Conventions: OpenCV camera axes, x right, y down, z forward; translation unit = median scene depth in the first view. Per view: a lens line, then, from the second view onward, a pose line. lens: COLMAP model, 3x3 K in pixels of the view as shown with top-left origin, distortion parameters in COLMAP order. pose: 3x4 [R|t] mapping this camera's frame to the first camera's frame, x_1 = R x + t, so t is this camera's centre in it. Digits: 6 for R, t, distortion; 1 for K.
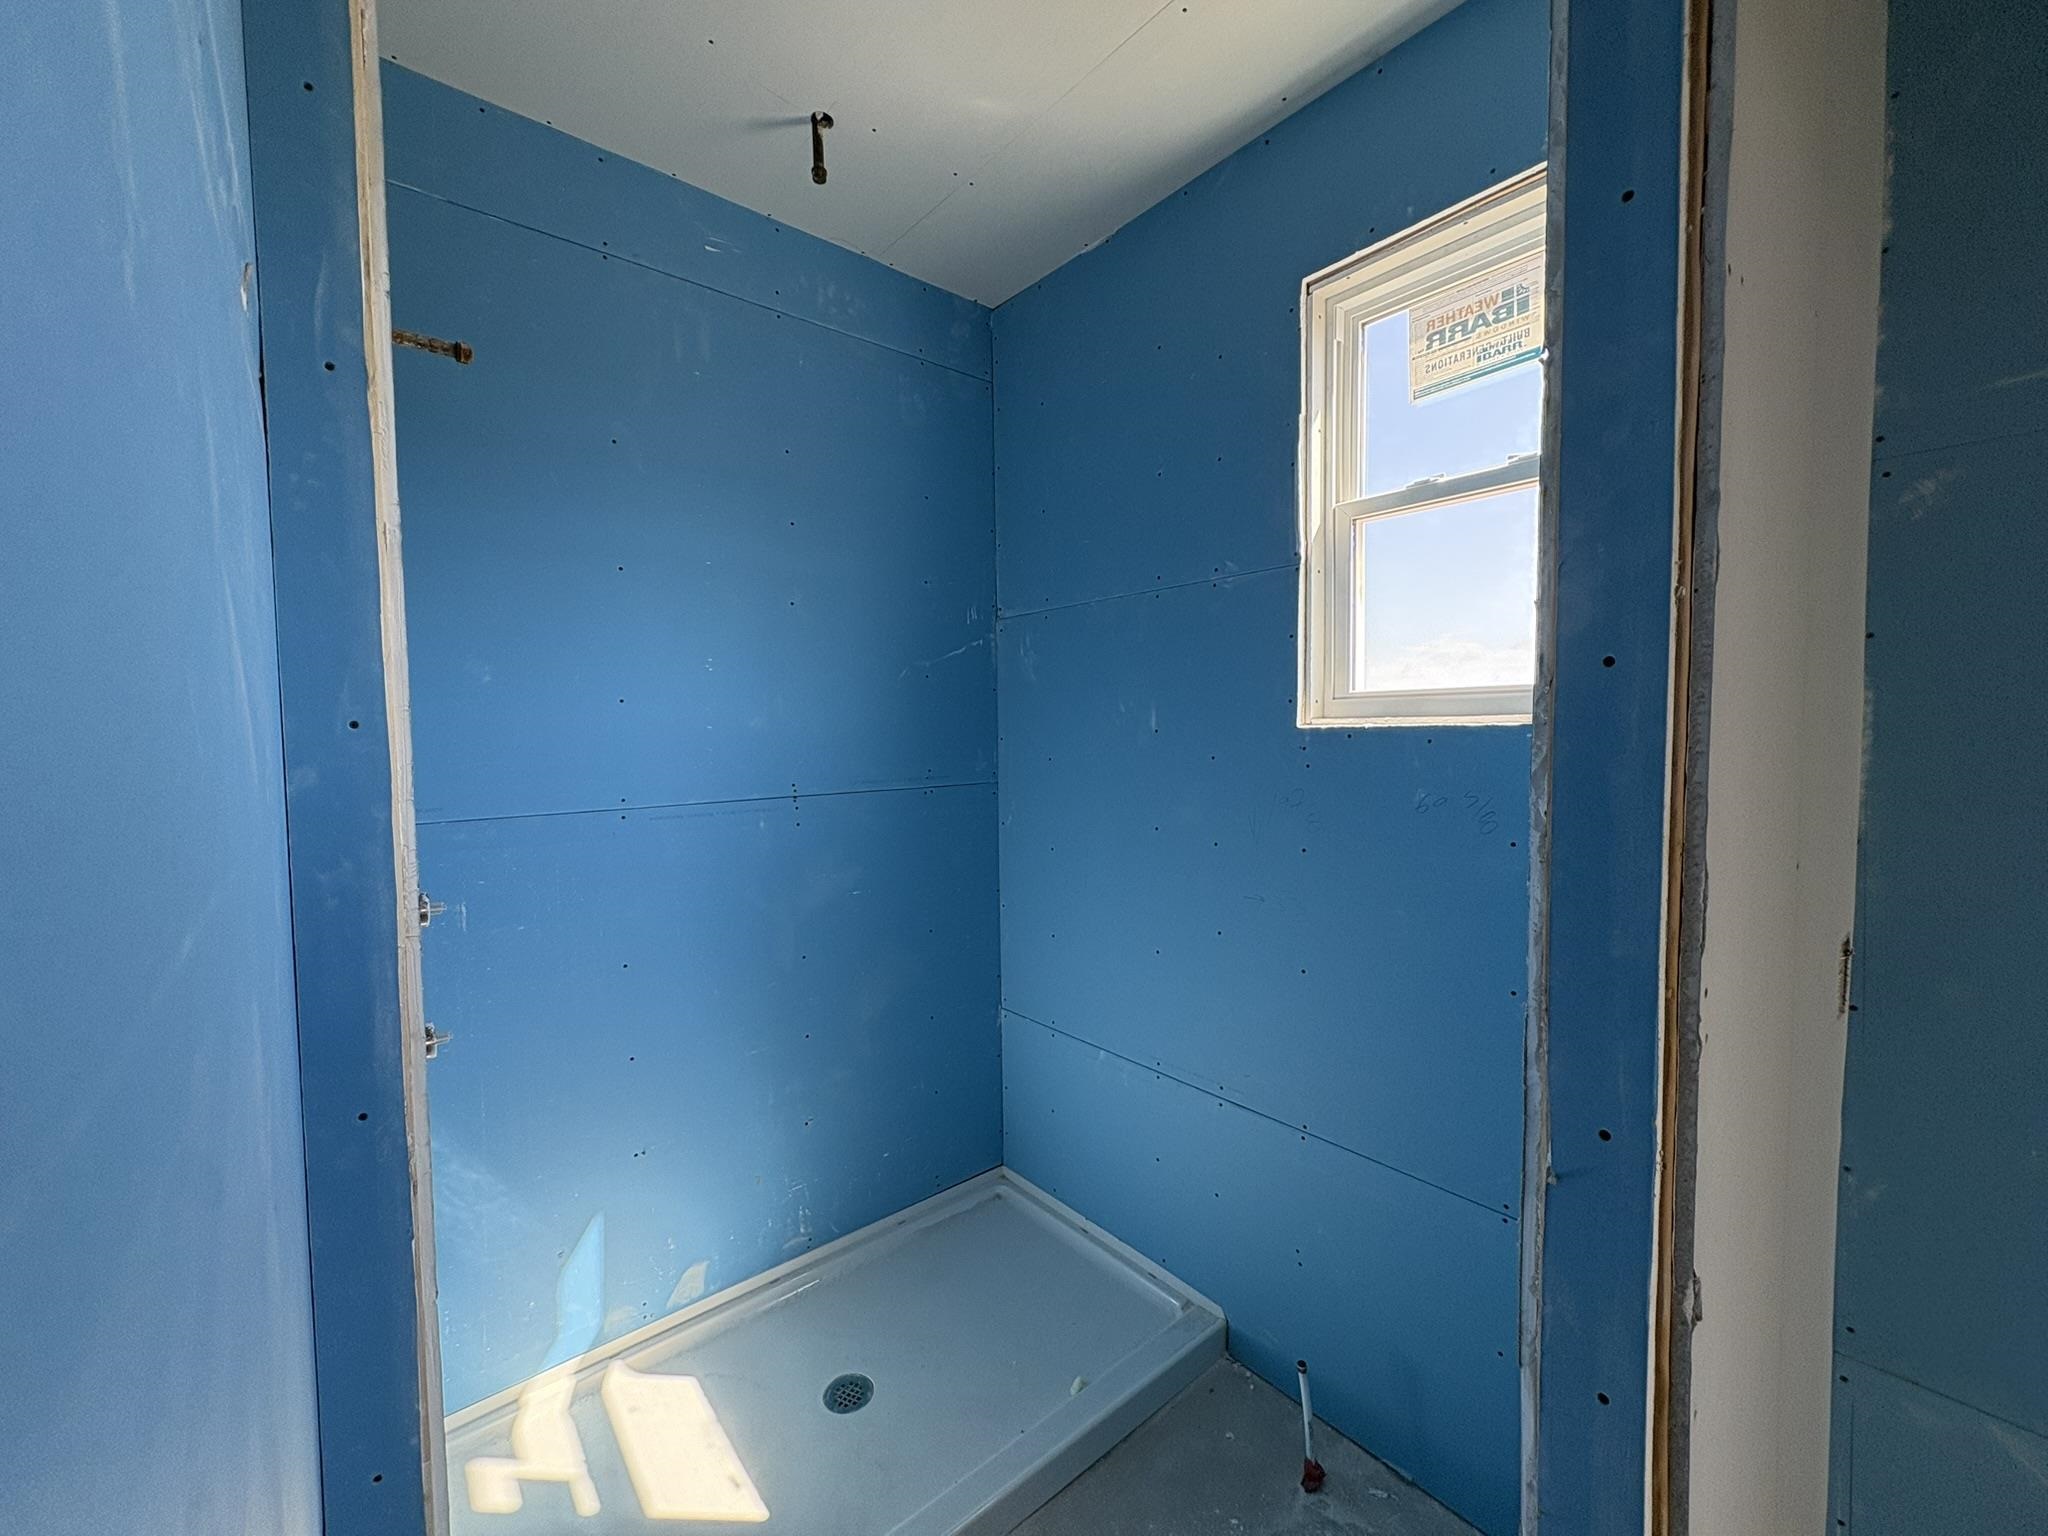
lens RADIAL K [[814.2, 0, 1021.6], [0, 814.2, 768.7], [0, 0, 1]] dist [-0.000730, -0.000784]
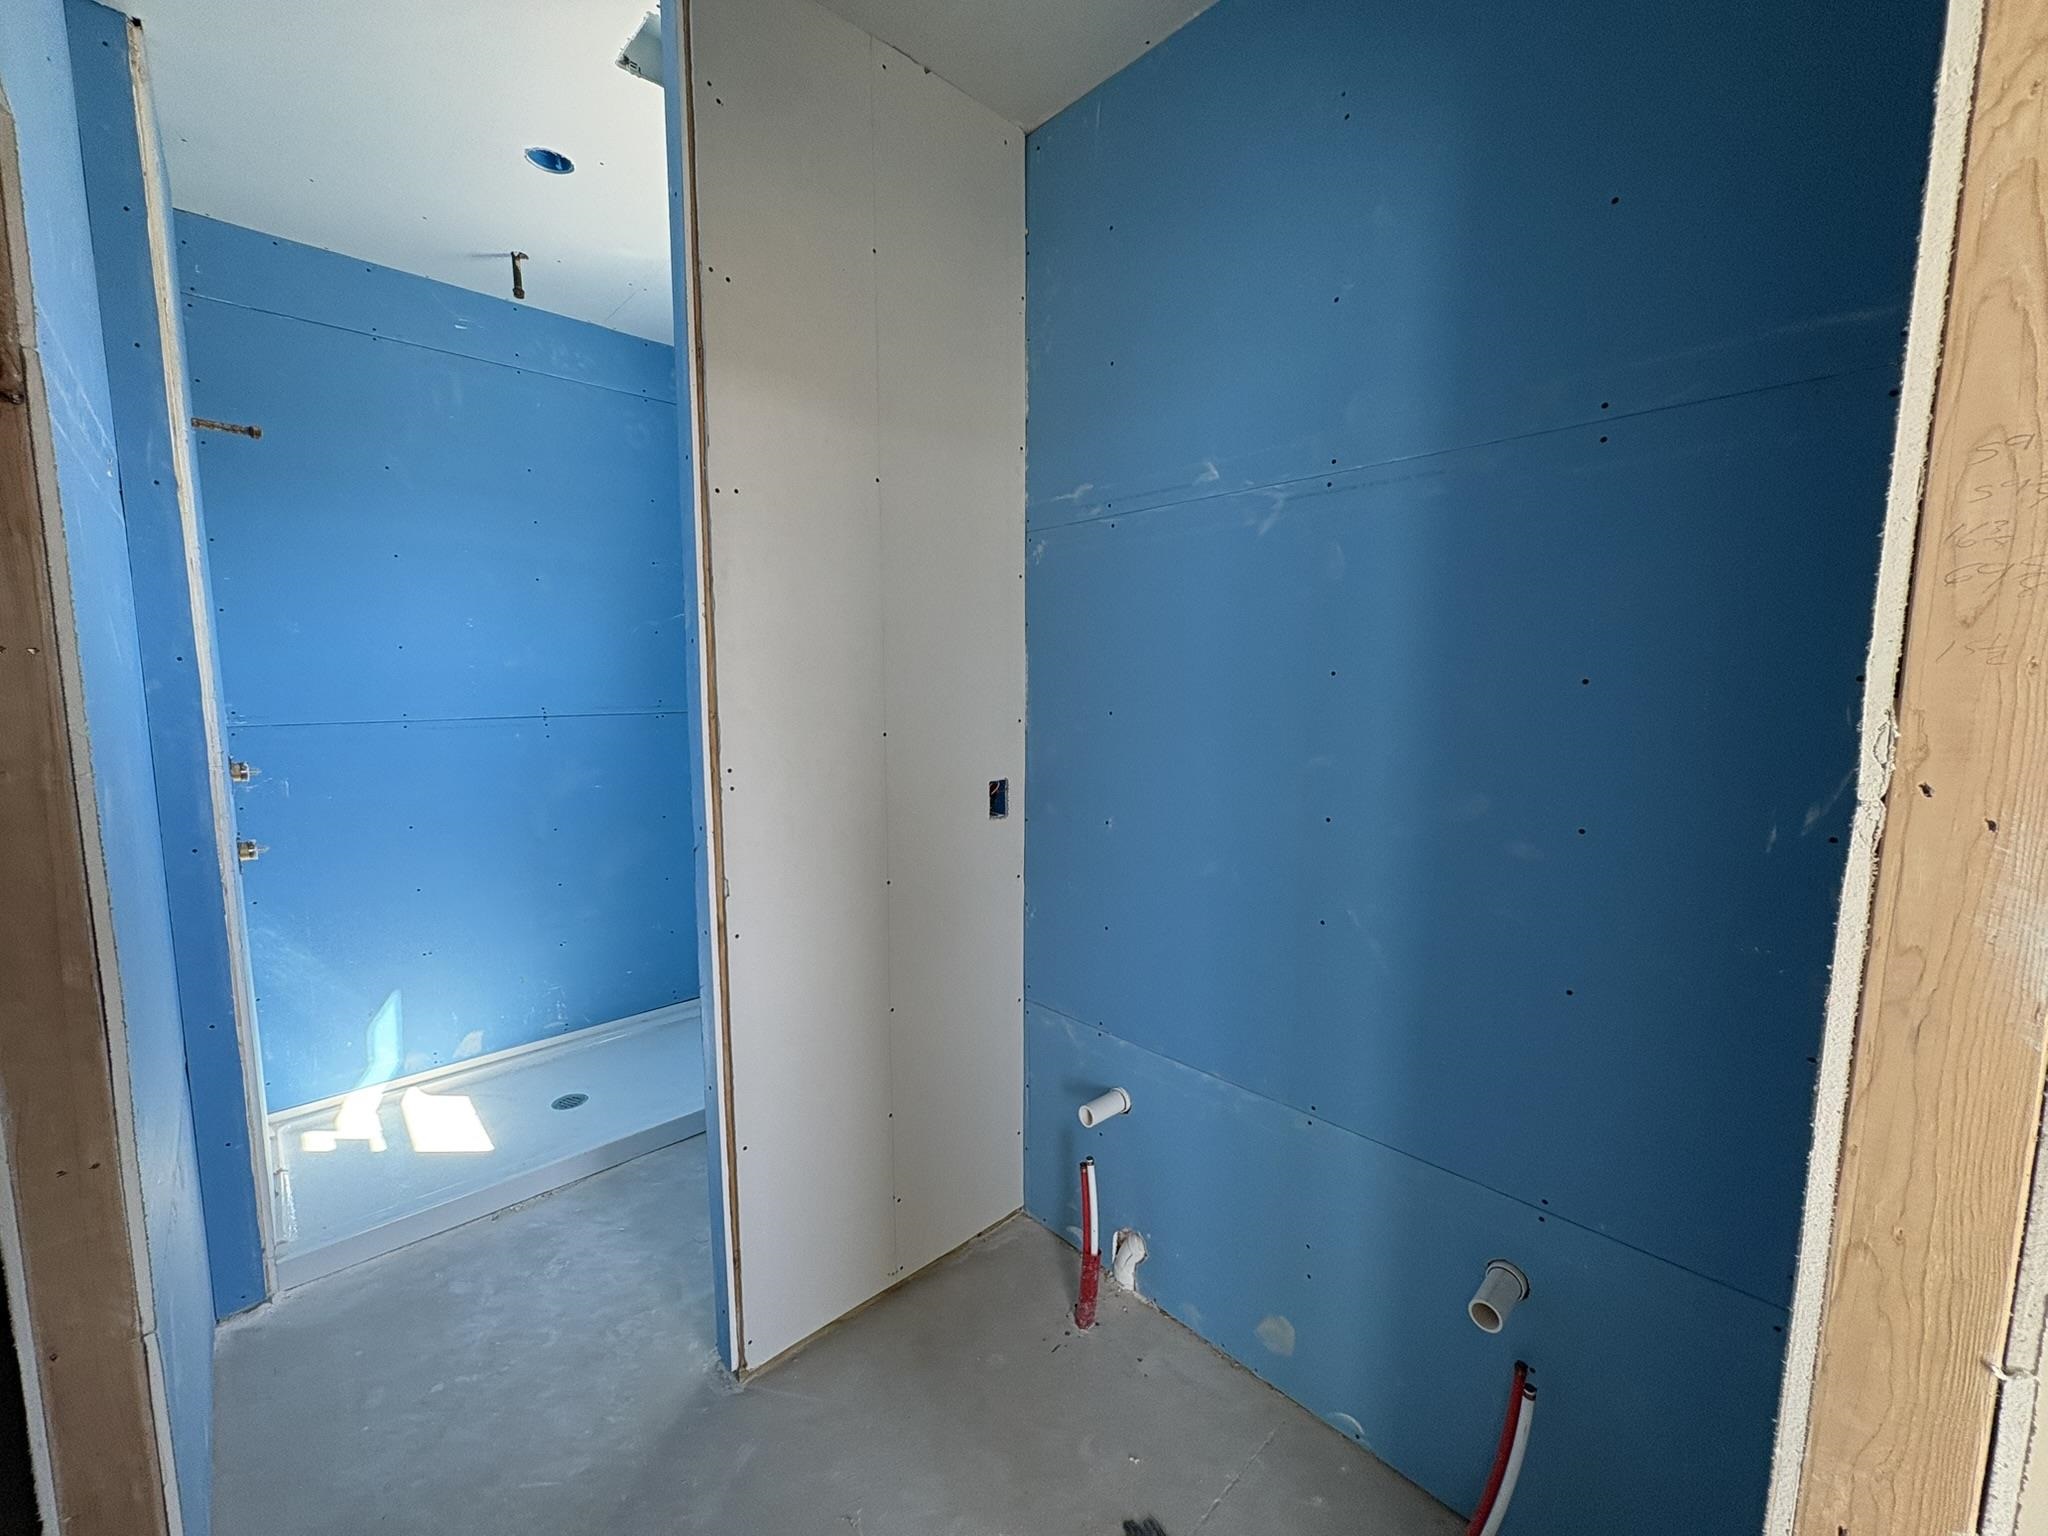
lens RADIAL K [[814.2, 0, 1026.3], [0, 814.2, 767.7], [0, 0, 1]] dist [-0.000730, -0.000784]
pose [[0.997832, 0.006565, 0.065485, 0.585268], [-0.010519, 0.998129, 0.060230, 0.036648], [-0.064968, -0.060788, 0.996034, -0.593748]]
